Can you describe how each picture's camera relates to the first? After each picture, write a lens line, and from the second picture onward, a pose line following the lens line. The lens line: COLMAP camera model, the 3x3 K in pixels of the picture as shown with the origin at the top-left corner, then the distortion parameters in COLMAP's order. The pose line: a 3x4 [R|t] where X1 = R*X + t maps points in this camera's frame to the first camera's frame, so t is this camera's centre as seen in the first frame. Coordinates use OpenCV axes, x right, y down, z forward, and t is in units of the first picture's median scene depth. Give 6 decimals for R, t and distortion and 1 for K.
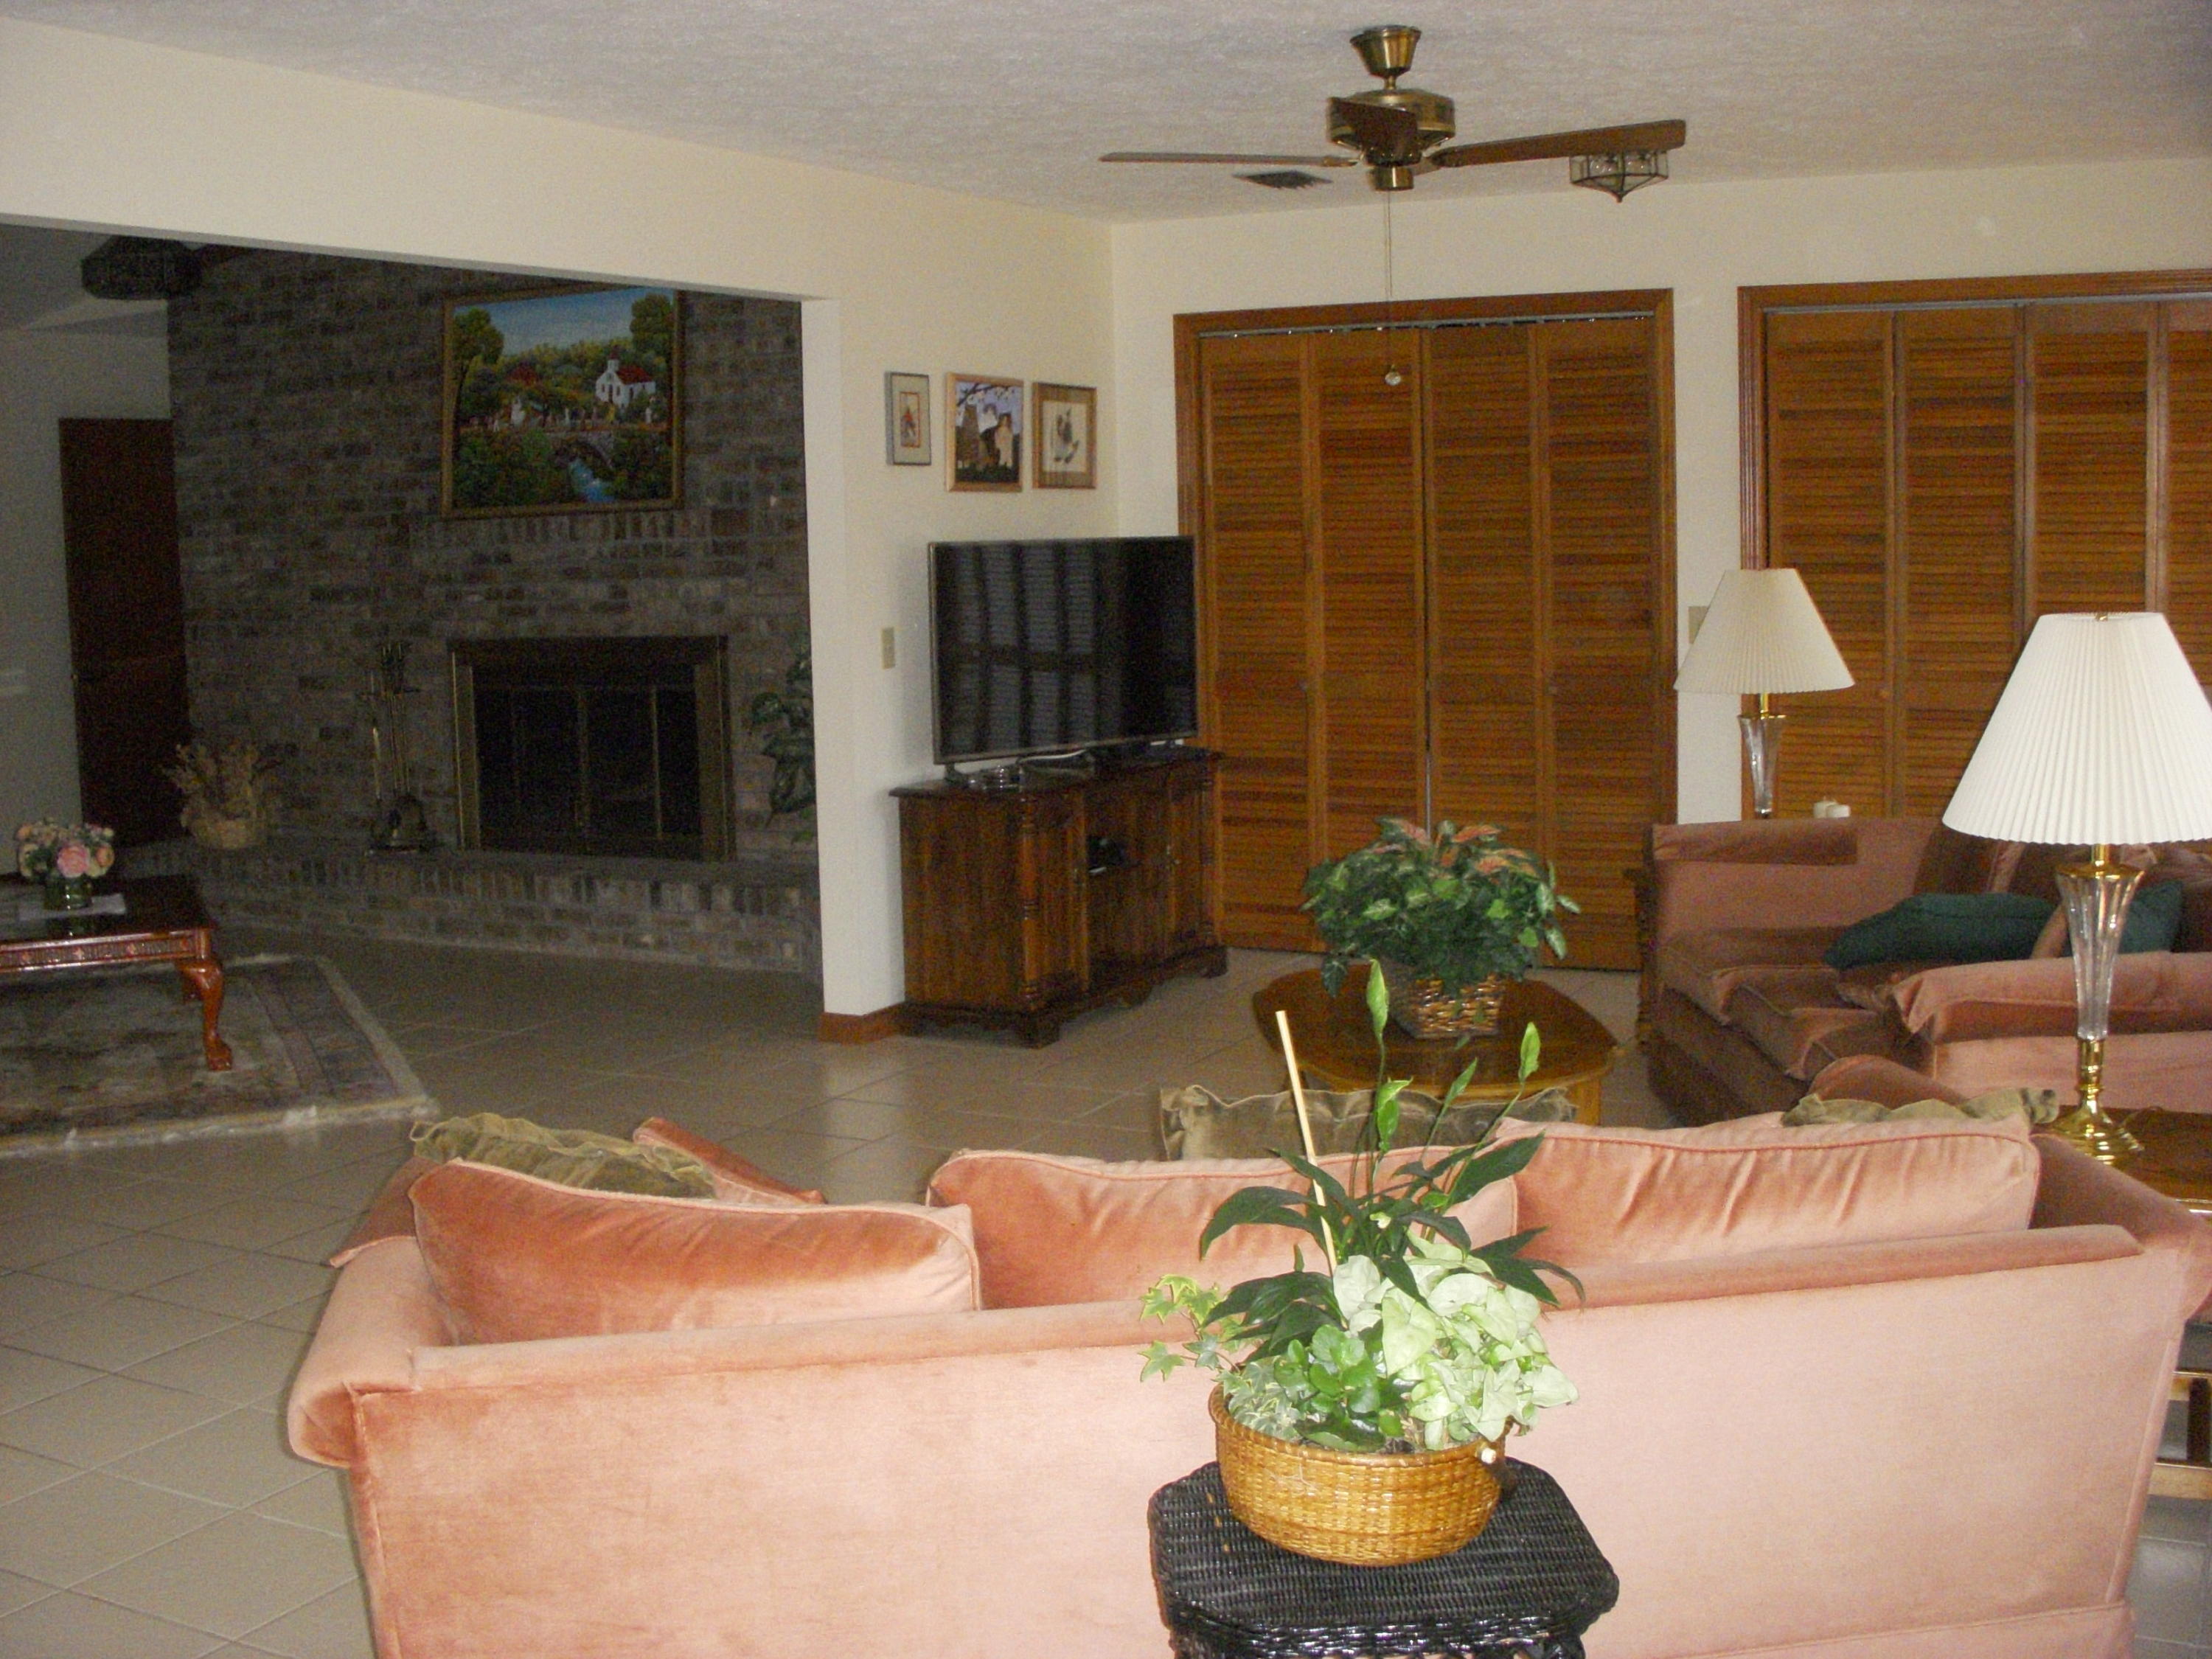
lens RADIAL K [[2475.5, 0, 1106.0], [0, 2475.5, 829.5], [0, 0, 1]] dist [-0.239155, 0.177924]
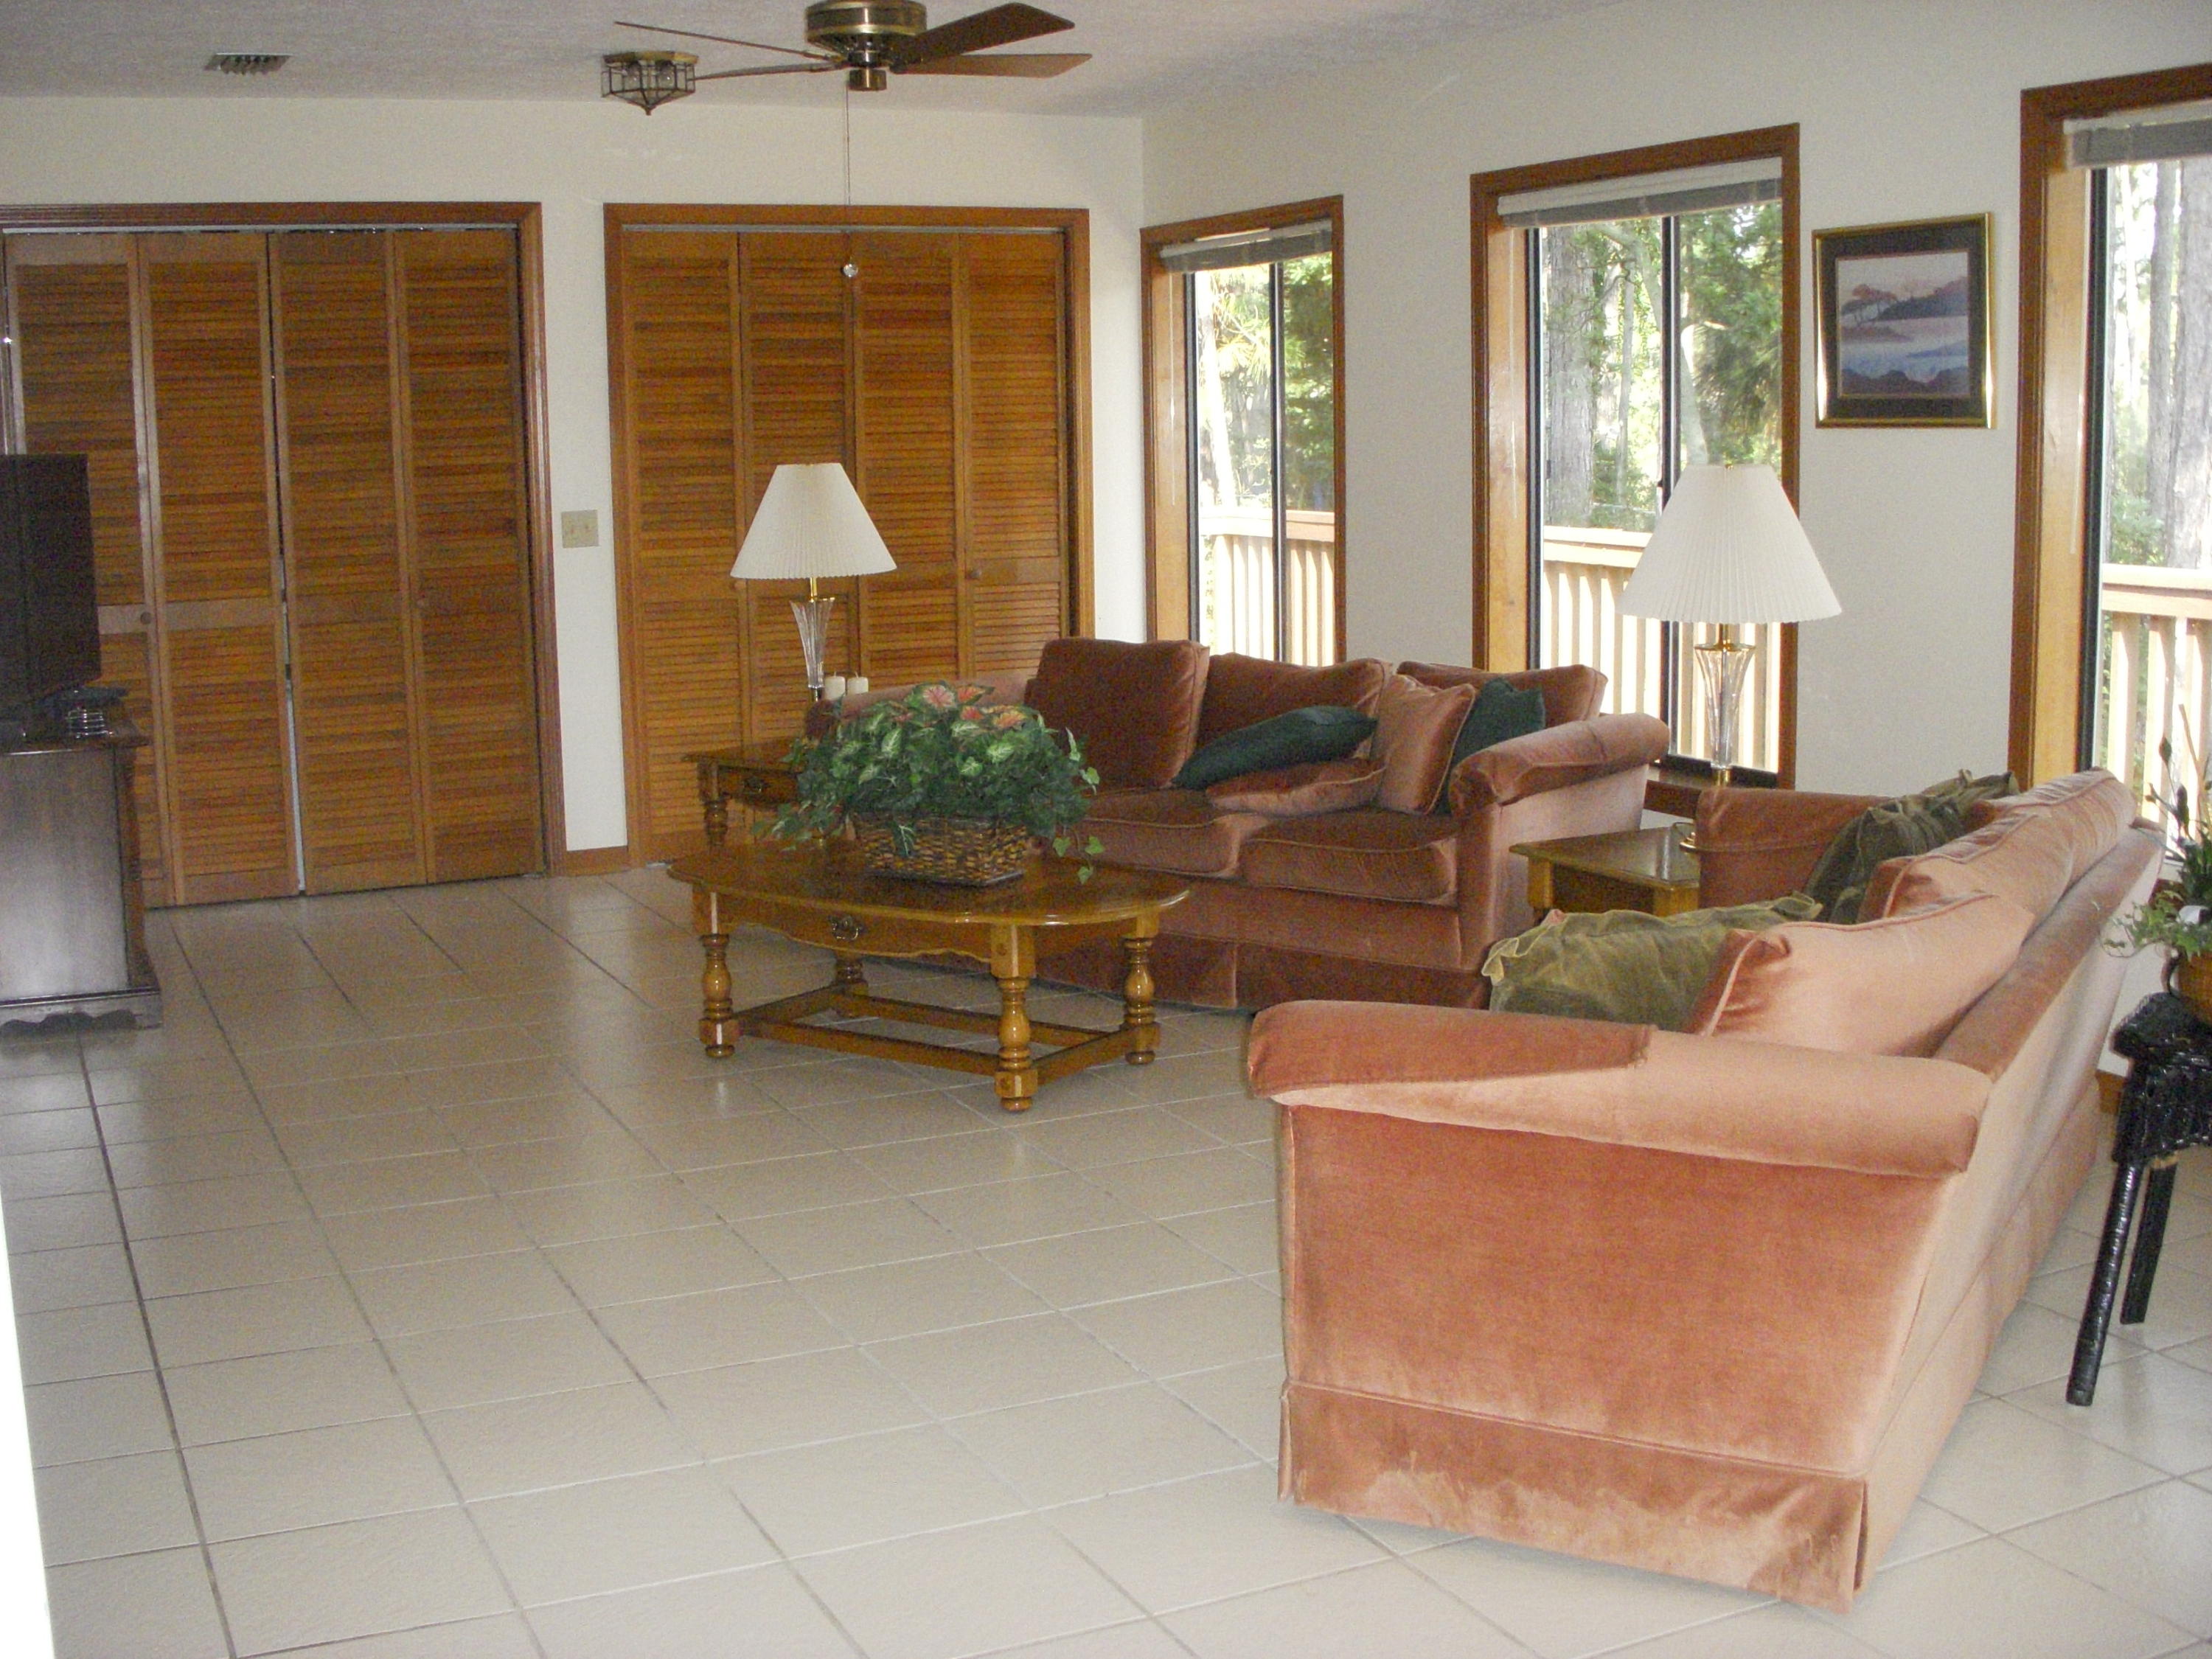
lens RADIAL K [[2475.5, 0, 1106.0], [0, 2475.5, 829.5], [0, 0, 1]] dist [-0.239155, 0.177924]
pose [[0.617754, -0.113976, 0.778067, -0.387503], [0.099330, 0.992825, 0.066571, -0.003535], [-0.780072, 0.036161, 0.624643, 0.161889]]
